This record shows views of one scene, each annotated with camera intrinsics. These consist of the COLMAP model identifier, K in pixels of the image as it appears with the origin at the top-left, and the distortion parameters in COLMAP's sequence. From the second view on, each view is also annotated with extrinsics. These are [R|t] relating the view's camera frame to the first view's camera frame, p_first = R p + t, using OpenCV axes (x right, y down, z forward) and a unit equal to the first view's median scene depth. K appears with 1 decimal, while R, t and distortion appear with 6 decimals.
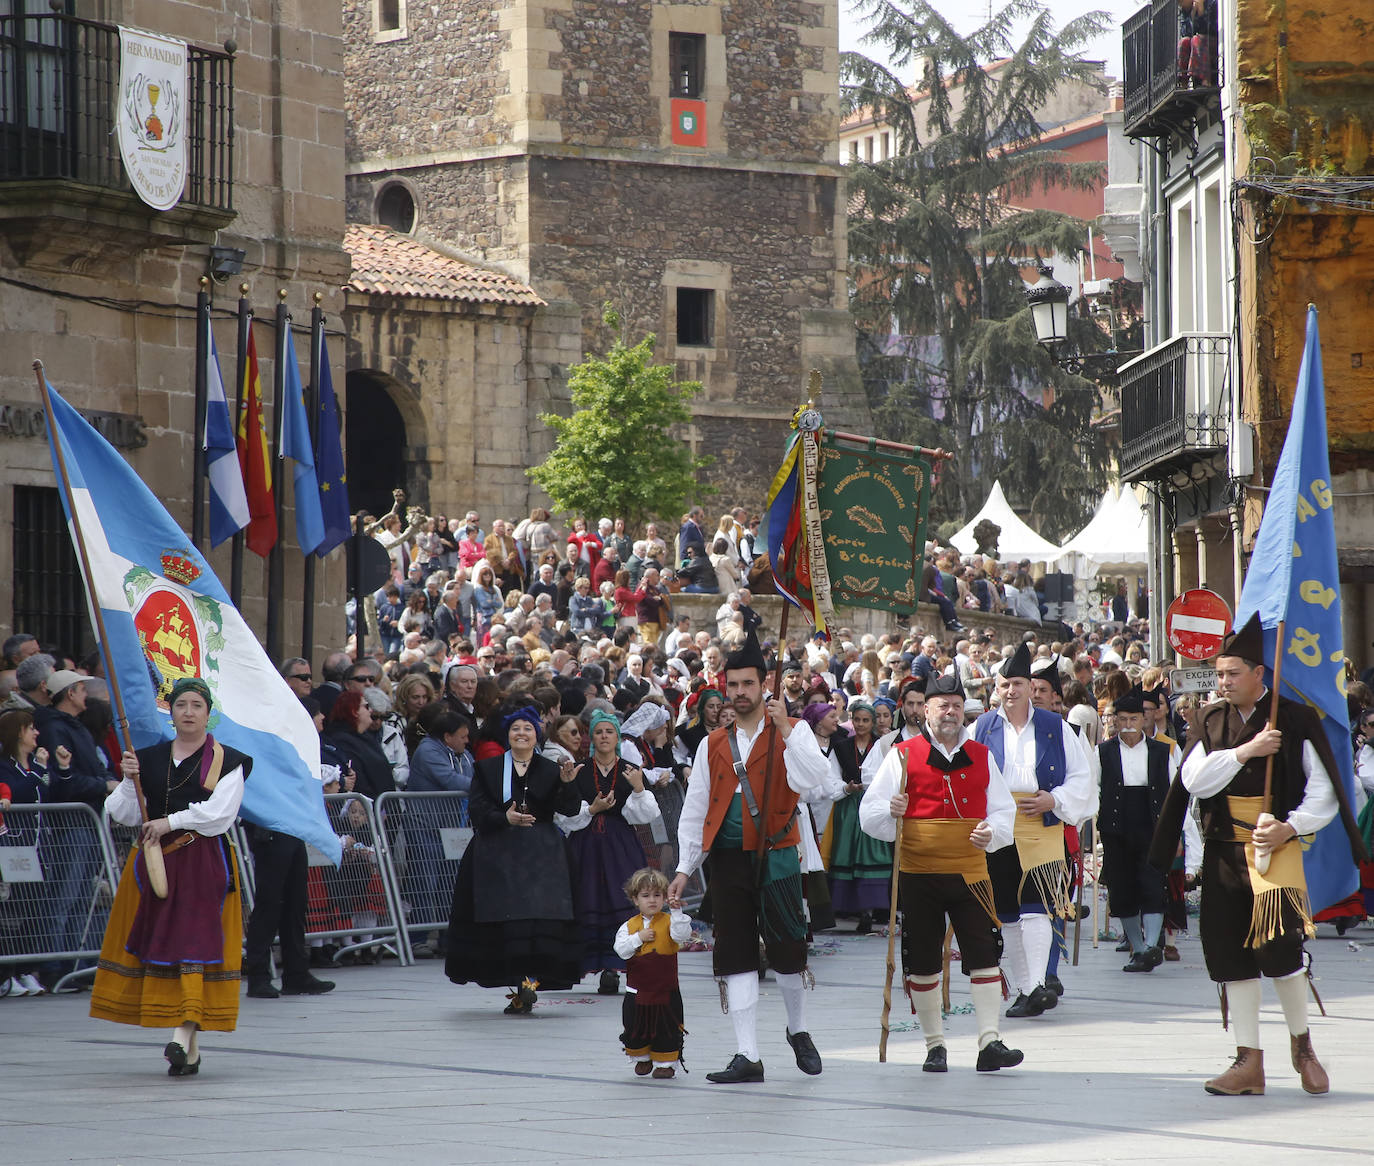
lens RADIAL K [[6196.4, 0, 693.7], [0, 6196.4, 641.7], [0, 0, 1]] dist [0.820080, 1.281285]
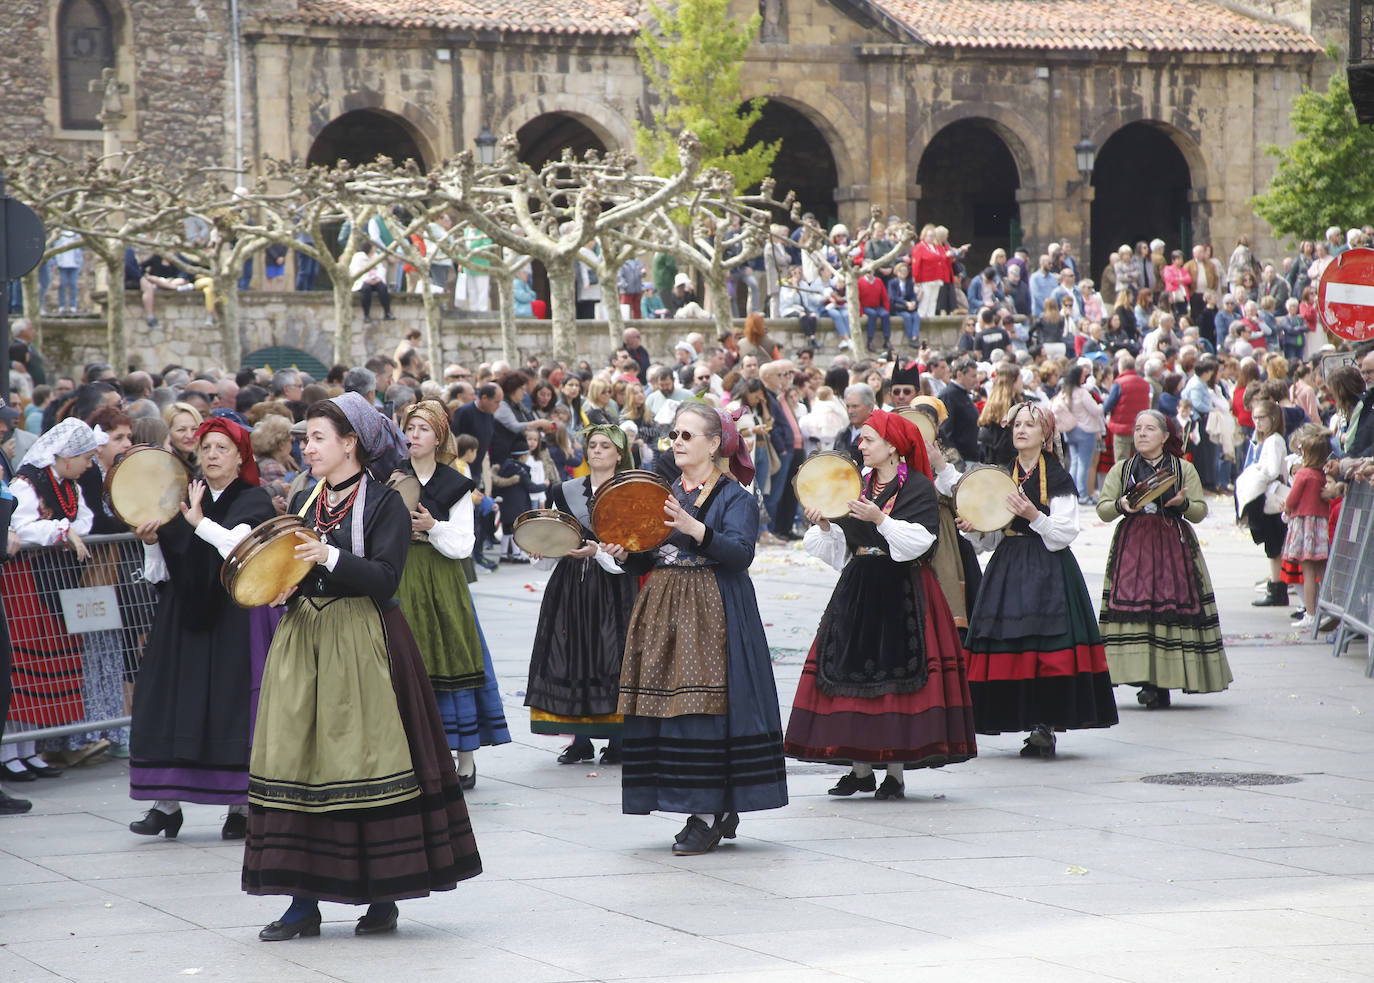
lens RADIAL K [[4363.7, 0, 590.4], [0, 4363.7, 526.3], [0, 0, 1]] dist [0.777283, -0.419289]
pose [[0.964125, -0.016166, -0.264955, 0.059706], [0.024757, 0.999269, 0.029116, 0.003224], [0.264290, -0.034632, 0.963821, 0.200385]]
